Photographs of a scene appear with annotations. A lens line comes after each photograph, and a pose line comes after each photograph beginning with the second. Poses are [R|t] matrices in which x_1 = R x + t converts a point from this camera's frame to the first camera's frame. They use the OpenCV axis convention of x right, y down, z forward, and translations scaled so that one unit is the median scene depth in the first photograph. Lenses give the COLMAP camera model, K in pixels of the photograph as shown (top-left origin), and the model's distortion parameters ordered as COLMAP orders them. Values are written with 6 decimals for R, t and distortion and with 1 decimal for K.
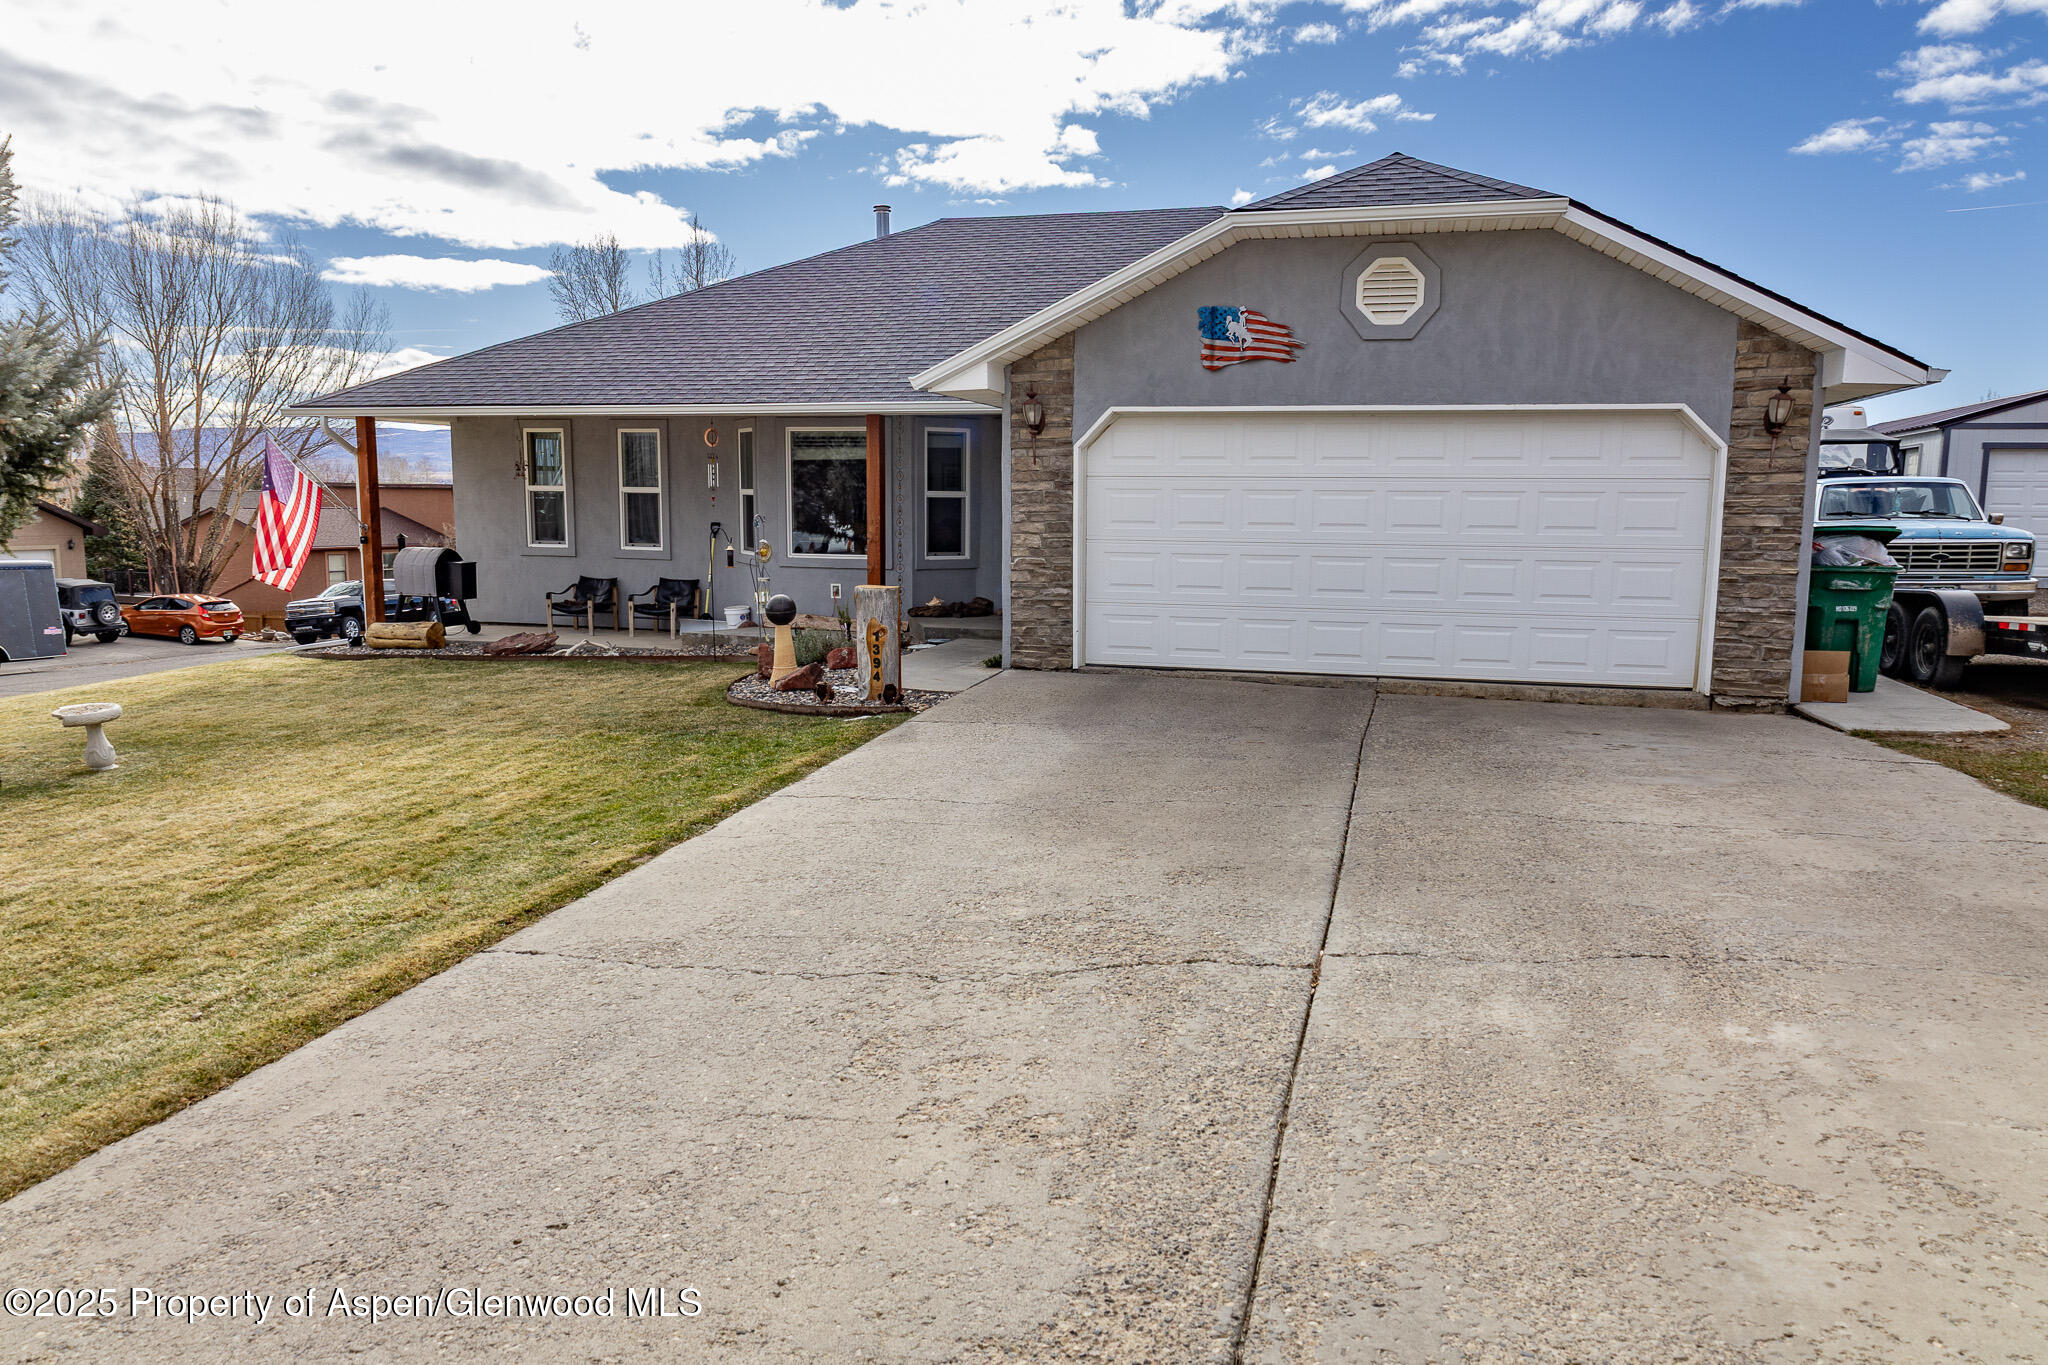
lens RADIAL K [[1378.7, 0, 1024.8], [0, 1378.7, 692.2], [0, 0, 1]] dist [-0.002526, 0.000082]
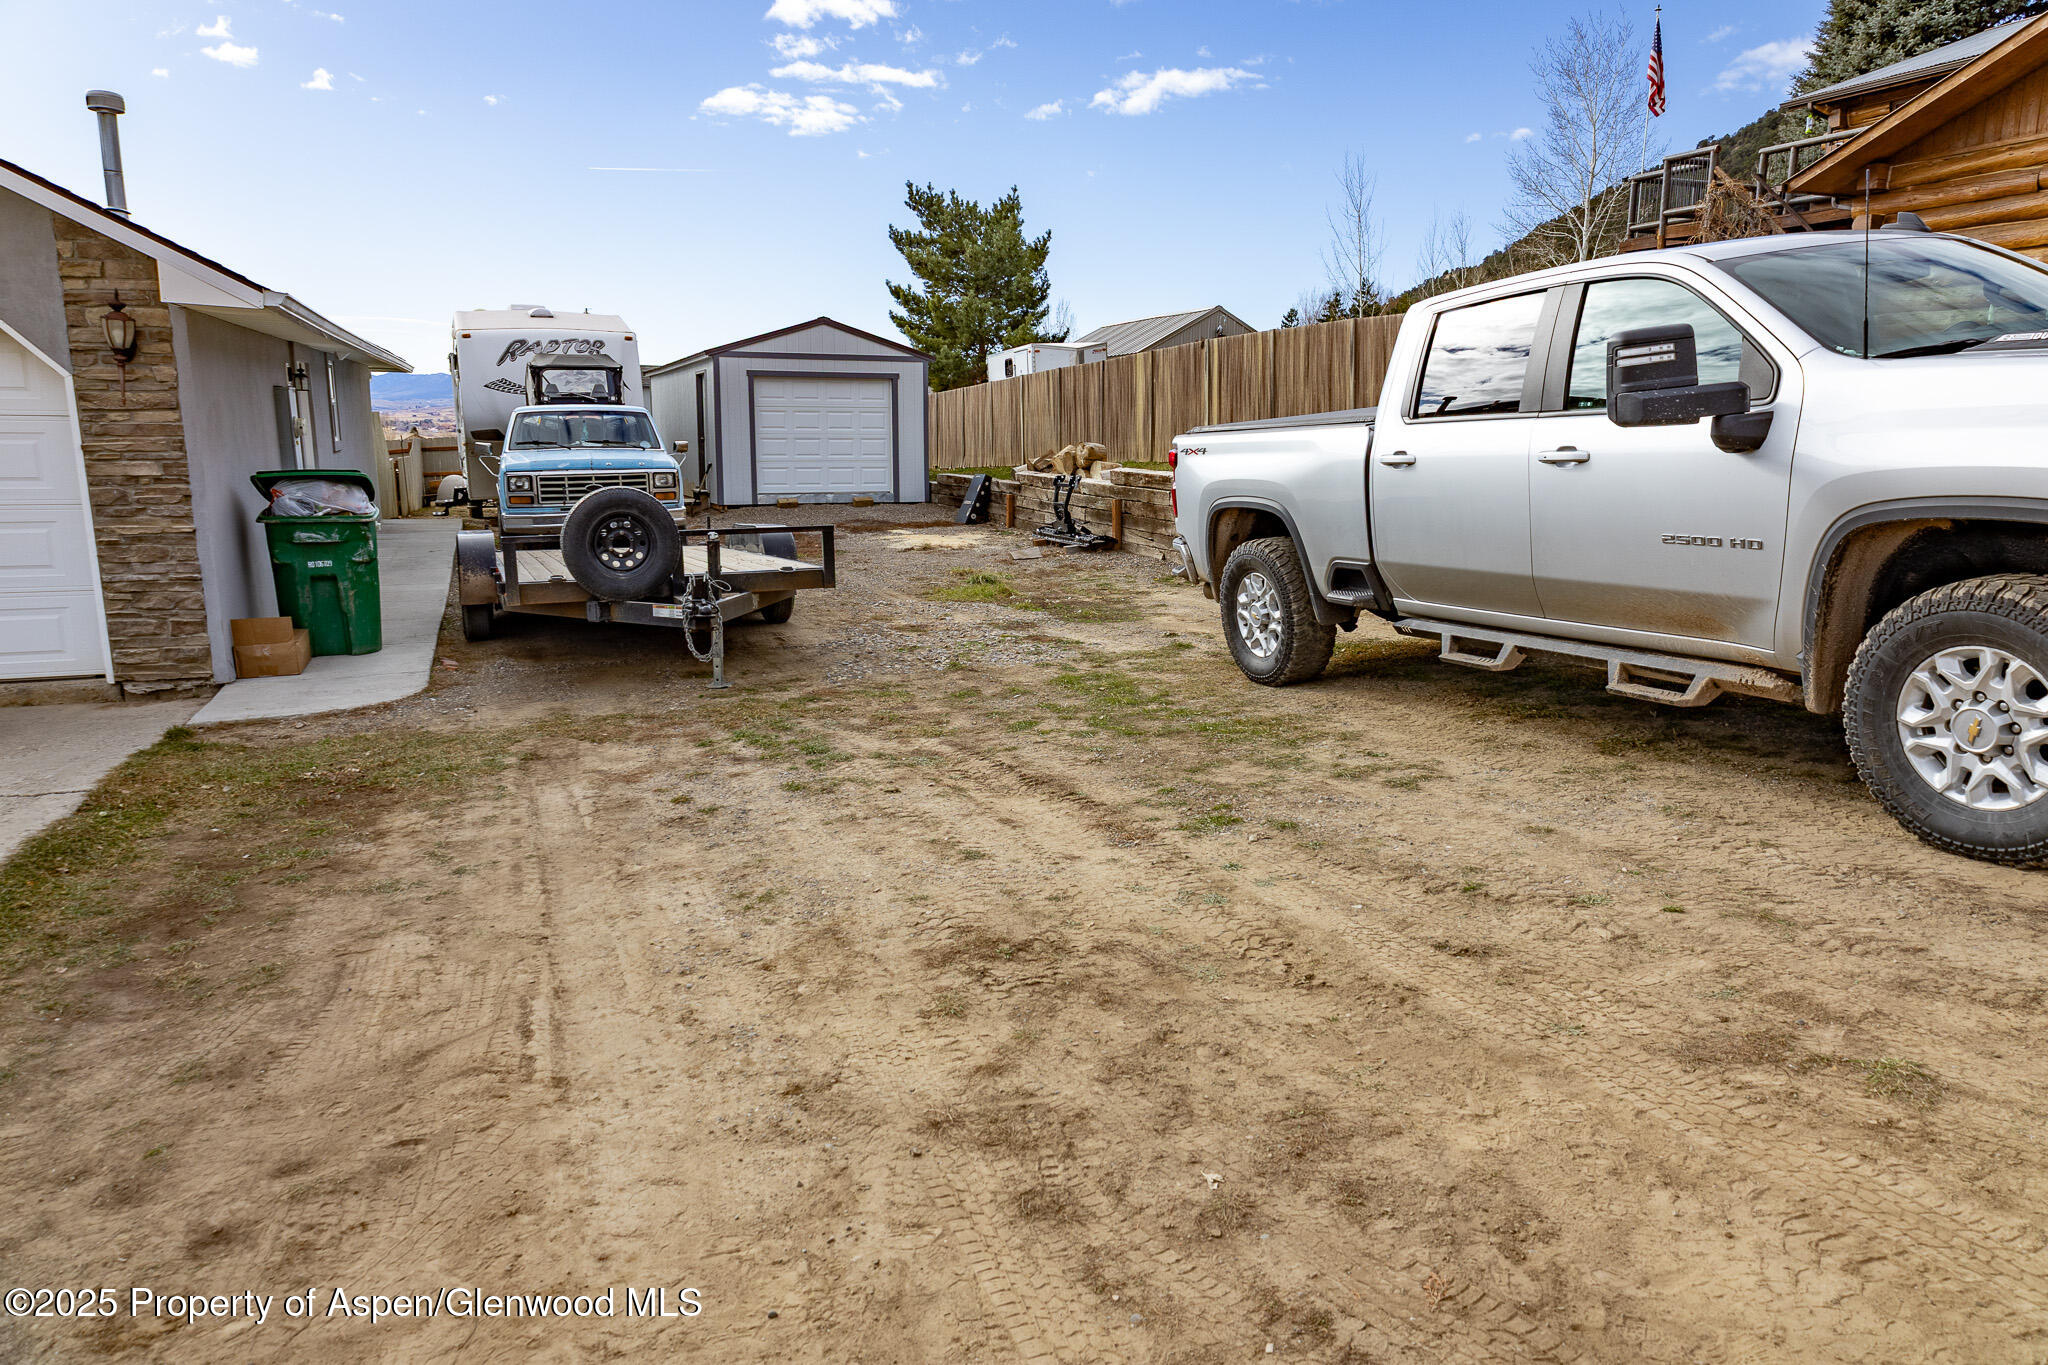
lens RADIAL K [[1297.3, 0, 1034.3], [0, 1297.3, 686.4], [0, 0, 1]] dist [-0.008279, 0.002230]
pose [[0.788202, -0.118922, 0.603818, 0.337553], [0.079484, 0.992606, 0.091739, -0.016756], [-0.610263, -0.024315, 0.791826, 0.043018]]
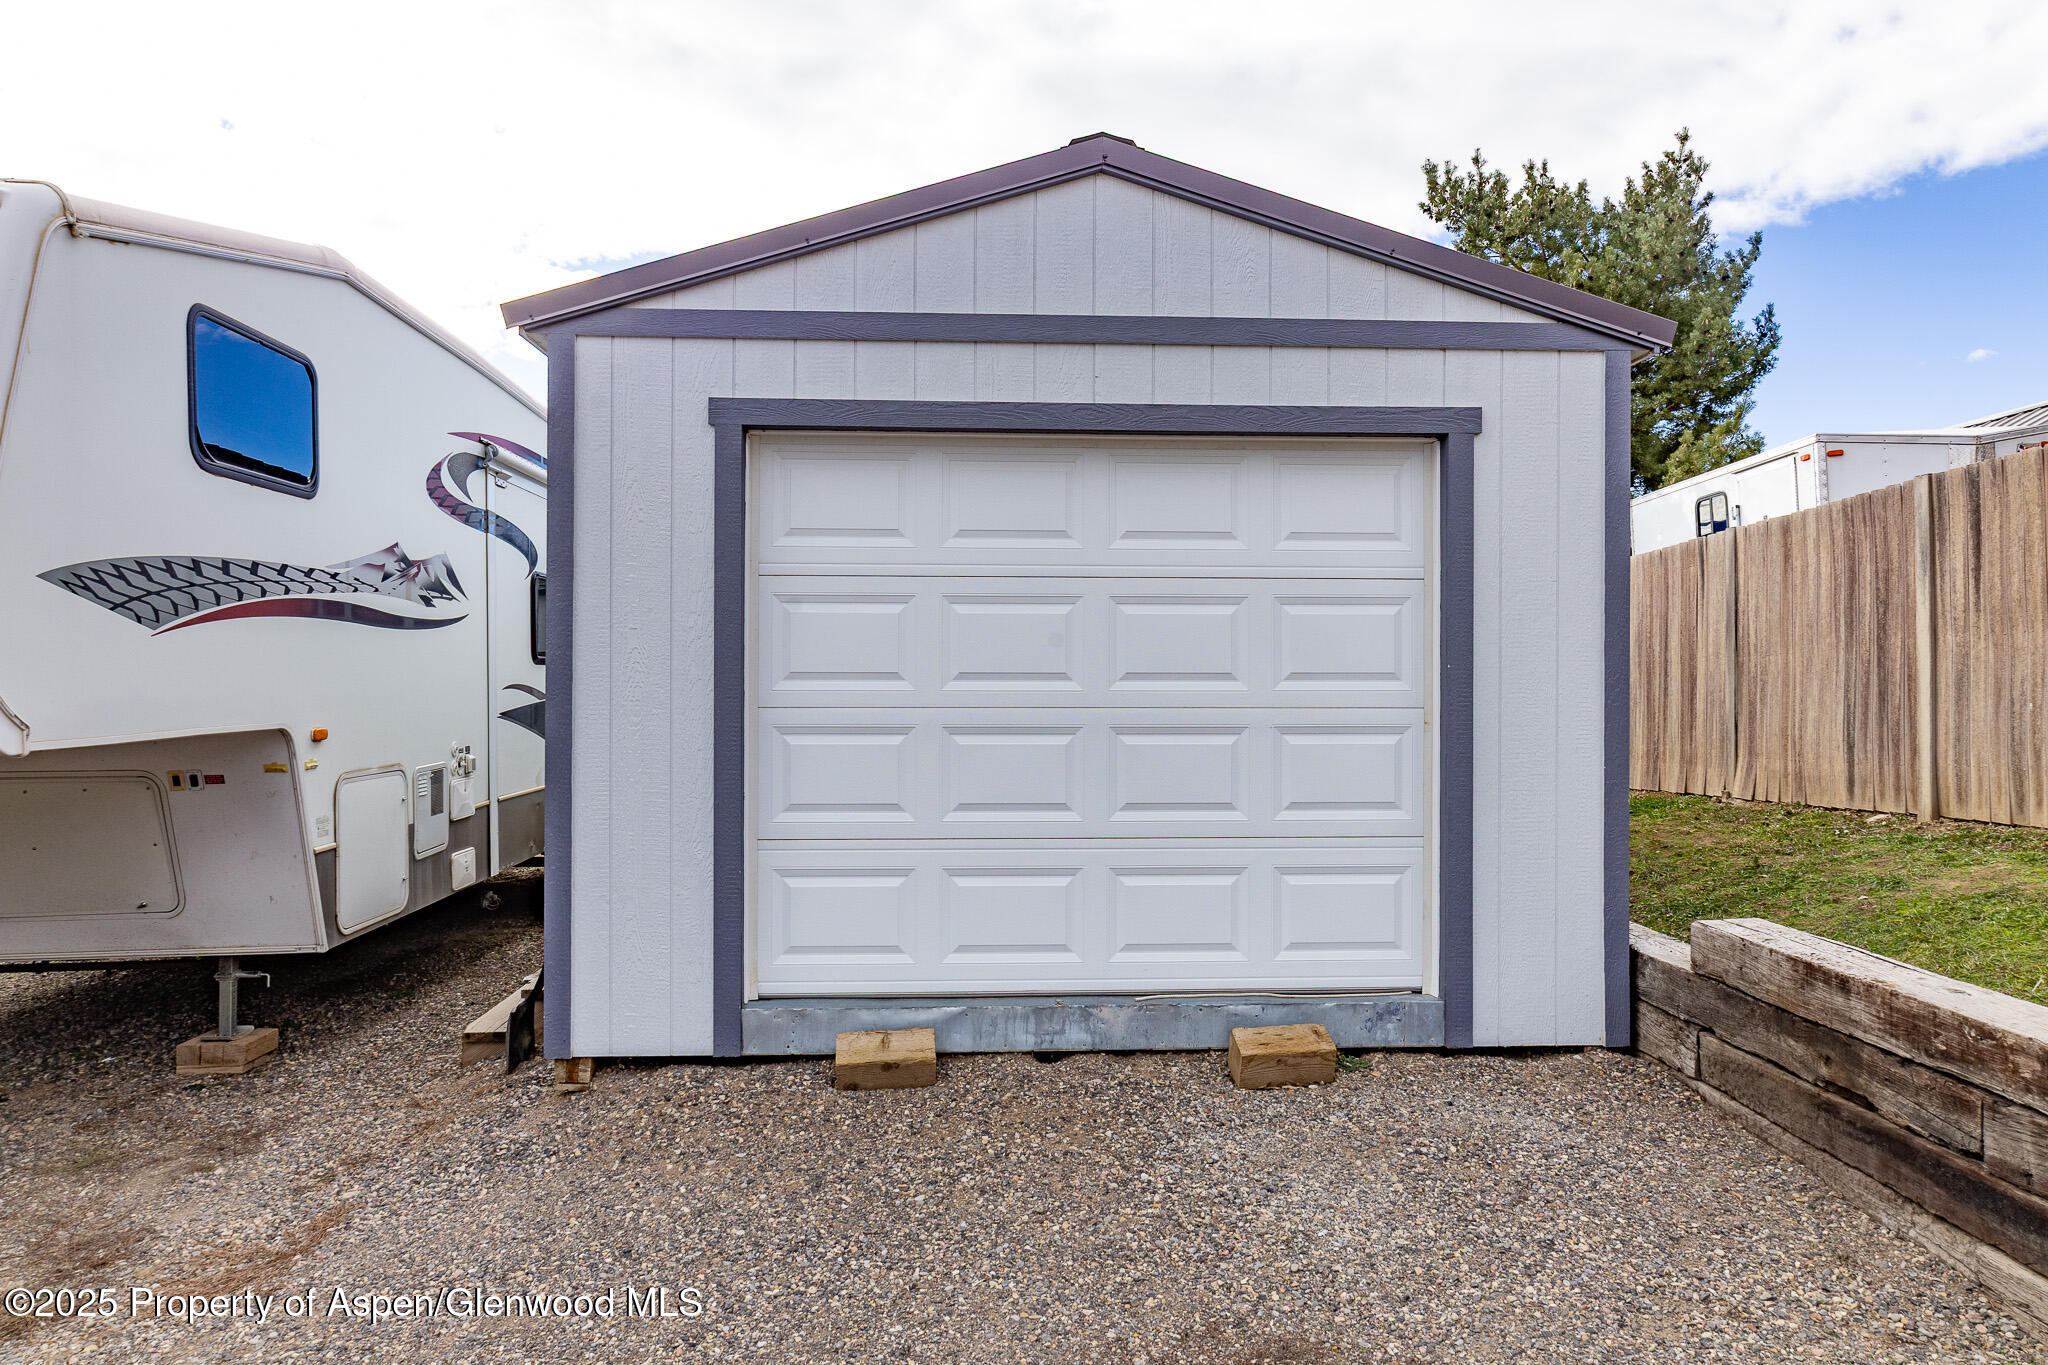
lens RADIAL K [[1340.7, 0, 1024.0], [0, 1340.7, 682.5], [0, 0, 1]] dist [-0.000379, 0.002623]
pose [[0.952843, -0.005410, 0.303414, 0.585048], [0.043676, 0.991876, -0.119476, -0.071262], [-0.300303, 0.127094, 0.945339, 0.450551]]
